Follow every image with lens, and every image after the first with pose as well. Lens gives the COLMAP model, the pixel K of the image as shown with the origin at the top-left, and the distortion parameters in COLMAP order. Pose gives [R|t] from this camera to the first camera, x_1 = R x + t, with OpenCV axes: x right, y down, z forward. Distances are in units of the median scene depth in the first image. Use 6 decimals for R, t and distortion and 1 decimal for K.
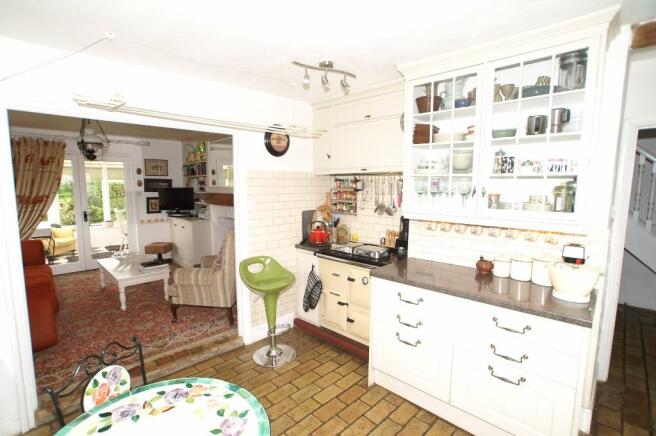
lens RADIAL K [[325.9, 0, 328.0], [0, 325.9, 218.0], [0, 0, 1]] dist [-0.066606, 0.040821]
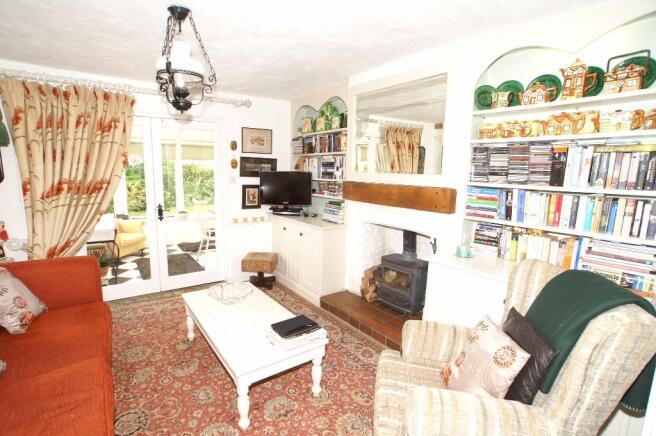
lens RADIAL K [[325.9, 0, 328.0], [0, 325.9, 218.0], [0, 0, 1]] dist [-0.066606, 0.040821]
pose [[0.988828, 0.039893, -0.143625, -0.329331], [-0.033834, 0.998441, 0.044386, -0.035977], [0.145172, -0.039031, 0.988636, 0.399306]]
